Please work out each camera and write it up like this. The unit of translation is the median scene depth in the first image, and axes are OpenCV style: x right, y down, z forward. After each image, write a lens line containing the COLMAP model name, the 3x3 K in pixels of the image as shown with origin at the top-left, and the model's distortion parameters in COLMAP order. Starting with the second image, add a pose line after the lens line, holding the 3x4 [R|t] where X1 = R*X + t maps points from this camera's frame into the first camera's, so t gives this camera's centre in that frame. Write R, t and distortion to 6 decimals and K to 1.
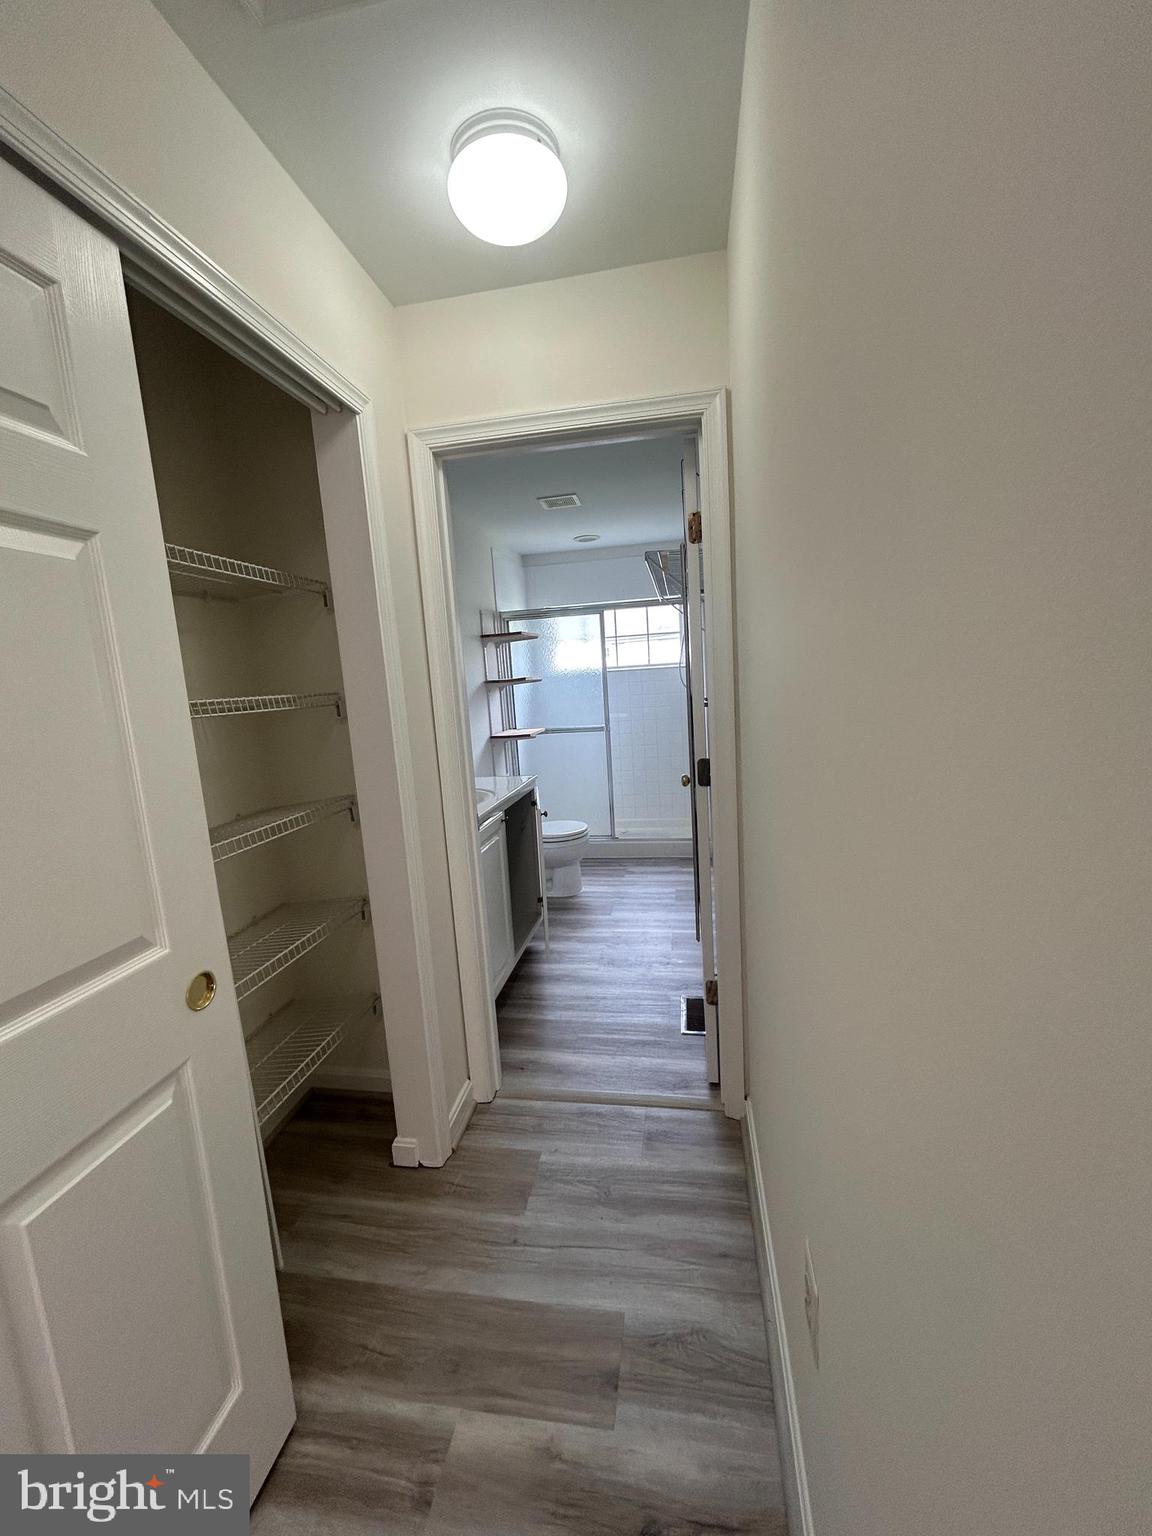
lens RADIAL K [[619.8, 0, 579.5], [0, 619.8, 771.6], [0, 0, 1]] dist [0.000162, 0.000338]
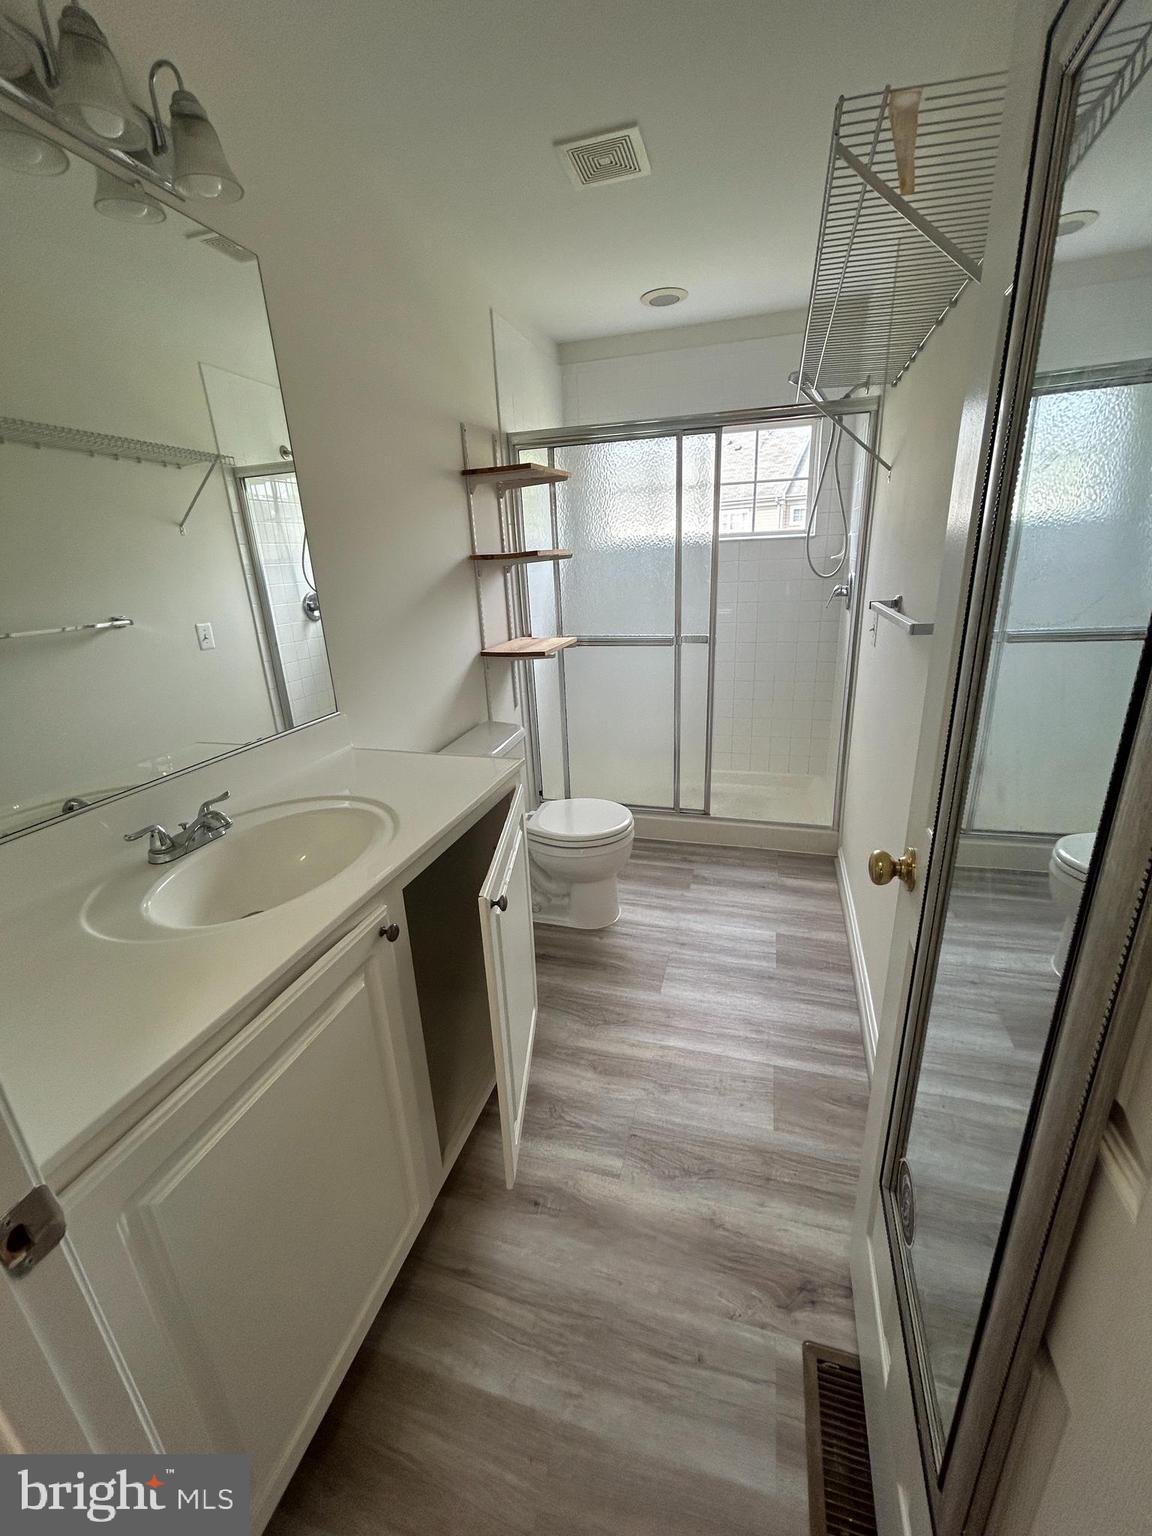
lens RADIAL K [[619.8, 0, 579.5], [0, 619.8, 771.6], [0, 0, 1]] dist [0.000162, 0.000338]
pose [[0.992928, 0.056496, -0.104412, 0.020869], [-0.035671, 0.980843, 0.191506, -0.061265], [0.113231, -0.186427, 0.975922, 0.398537]]
